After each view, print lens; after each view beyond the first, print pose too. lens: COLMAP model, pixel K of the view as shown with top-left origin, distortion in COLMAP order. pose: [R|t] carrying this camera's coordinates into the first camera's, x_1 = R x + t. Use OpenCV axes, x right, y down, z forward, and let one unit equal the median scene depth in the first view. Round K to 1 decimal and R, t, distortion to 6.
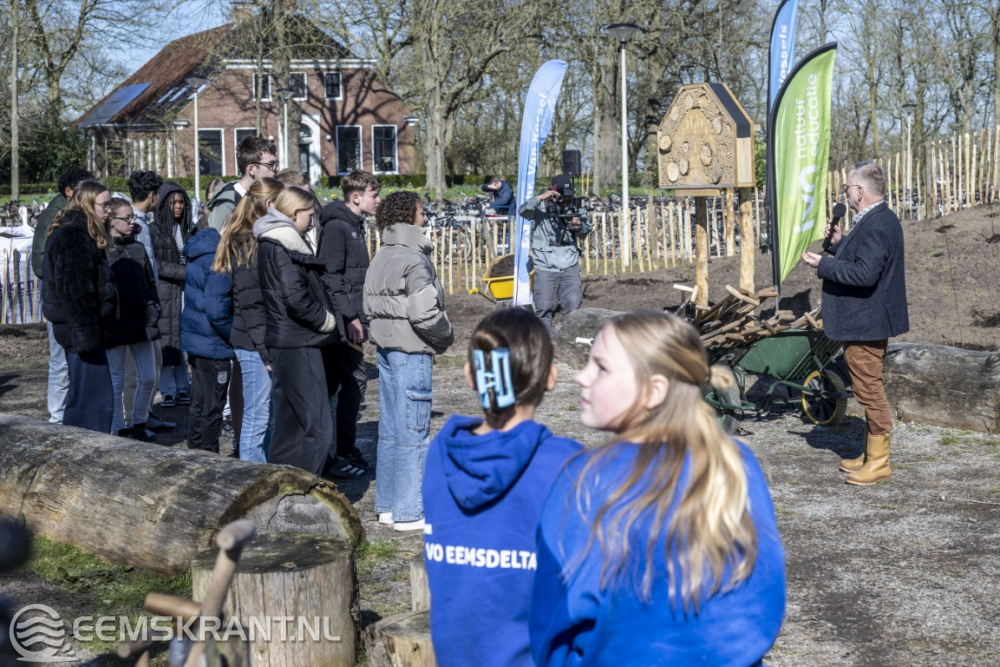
lens RADIAL K [[1461.3, 0, 499.4], [0, 1461.3, 330.4], [0, 0, 1]] dist [0.010477, 0.000000]
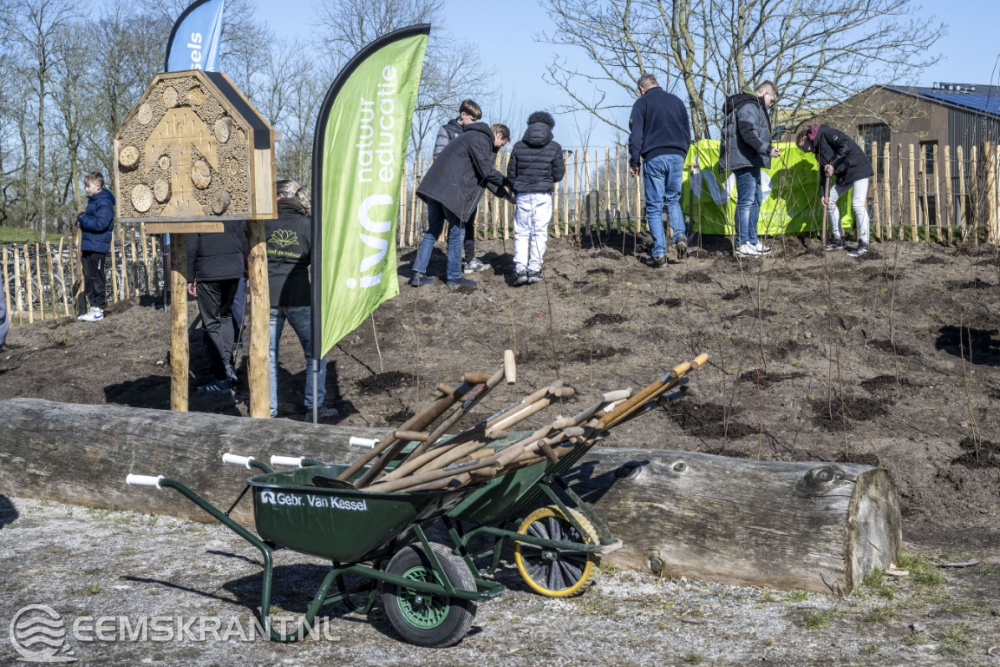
lens RADIAL K [[1423.7, 0, 500.1], [0, 1423.7, 331.9], [0, 0, 1]] dist [-0.005248, 0.000000]
pose [[0.878955, -0.019187, 0.476518, -0.055497], [0.036077, 0.999002, -0.026320, -0.021103], [-0.475538, 0.040326, 0.878771, 0.329141]]
